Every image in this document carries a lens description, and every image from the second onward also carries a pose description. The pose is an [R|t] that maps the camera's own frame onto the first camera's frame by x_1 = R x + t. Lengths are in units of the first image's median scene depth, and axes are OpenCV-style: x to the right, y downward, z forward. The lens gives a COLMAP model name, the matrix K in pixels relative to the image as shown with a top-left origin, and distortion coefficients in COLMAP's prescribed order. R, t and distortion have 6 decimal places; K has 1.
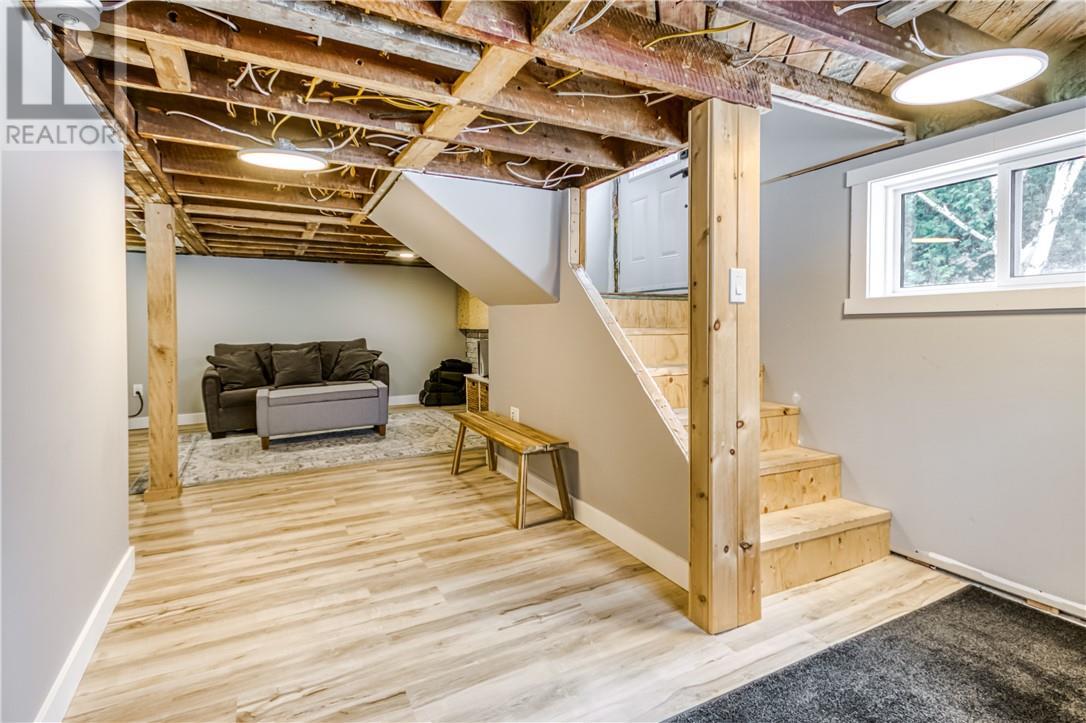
lens RADIAL K [[492.8, 0, 540.5], [0, 492.8, 325.6], [0, 0, 1]] dist [0.007914, -0.000475]
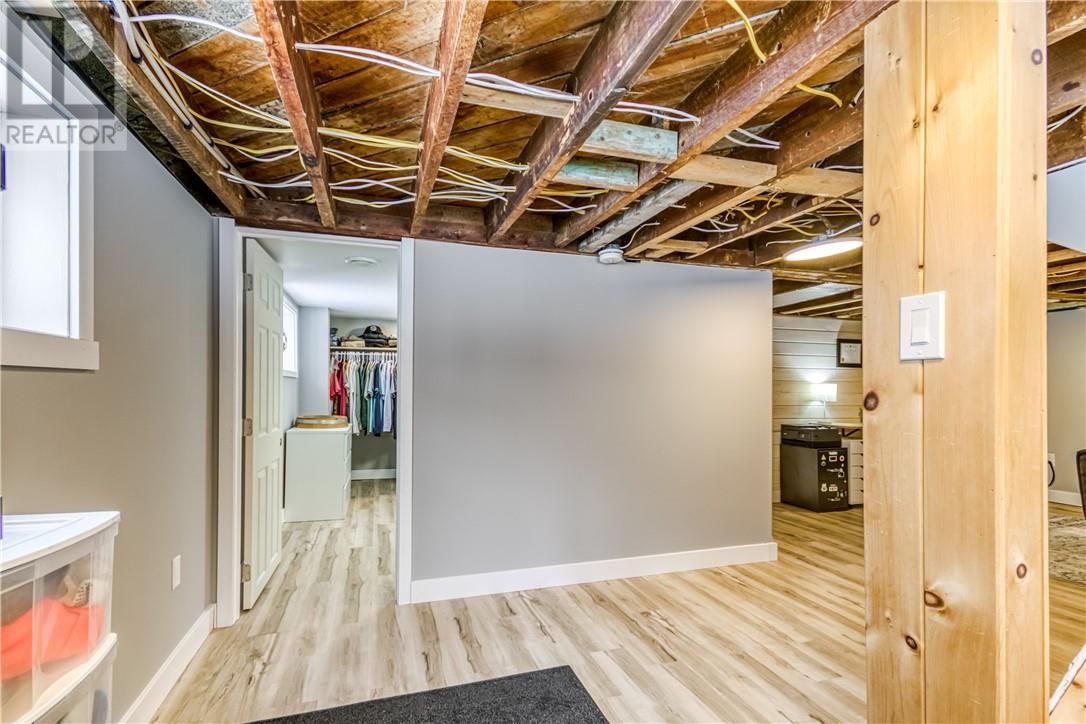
lens RADIAL K [[492.8, 0, 538.0], [0, 492.8, 369.2], [0, 0, 1]] dist [0.007914, -0.000475]
pose [[-0.135985, -0.034601, -0.990107, 0.923723], [-0.006182, 0.999400, -0.034077, -0.013929], [0.990692, 0.001487, -0.136117, 0.641984]]
